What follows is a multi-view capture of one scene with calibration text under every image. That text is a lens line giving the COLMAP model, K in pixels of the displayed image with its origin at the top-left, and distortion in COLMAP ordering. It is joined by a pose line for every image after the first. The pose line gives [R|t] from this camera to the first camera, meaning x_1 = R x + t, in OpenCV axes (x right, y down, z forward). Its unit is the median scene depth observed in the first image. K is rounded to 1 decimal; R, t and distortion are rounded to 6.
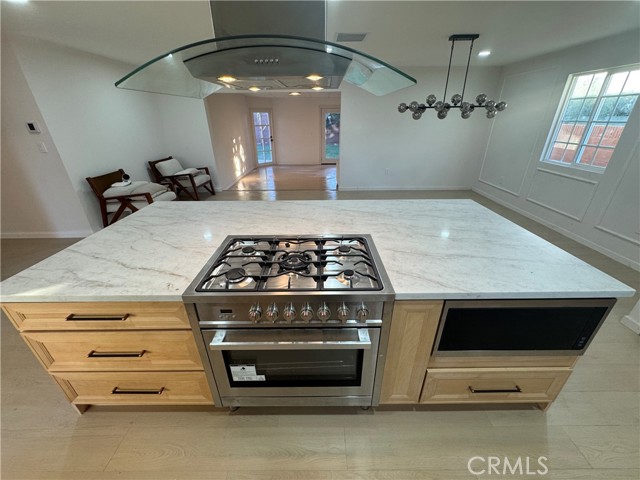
lens RADIAL K [[254.6, 0, 322.1], [0, 254.6, 241.0], [0, 0, 1]] dist [-0.005360, 0.000280]
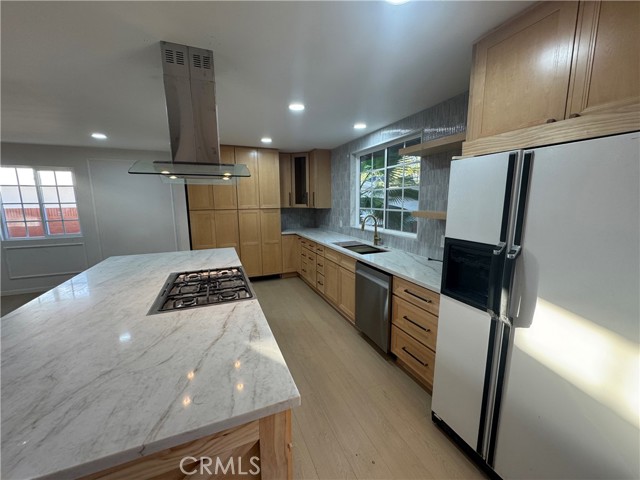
lens RADIAL K [[254.6, 0, 322.0], [0, 254.6, 236.6], [0, 0, 1]] dist [-0.005360, 0.000280]
pose [[-0.389319, -0.124115, 0.912703, -0.696512], [0.414537, 0.861253, 0.293942, -0.134015], [-0.822550, 0.492787, -0.283852, 0.318967]]
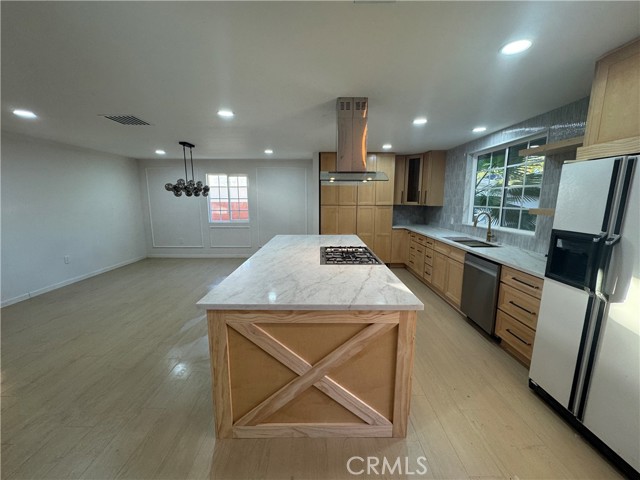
lens RADIAL K [[254.6, 0, 320.6], [0, 254.6, 237.4], [0, 0, 1]] dist [-0.005360, 0.000280]
pose [[-0.000293, -0.145652, 0.989336, -0.915861], [0.439295, 0.888744, 0.130973, -0.181040], [-0.898343, 0.434648, 0.063724, 0.430962]]
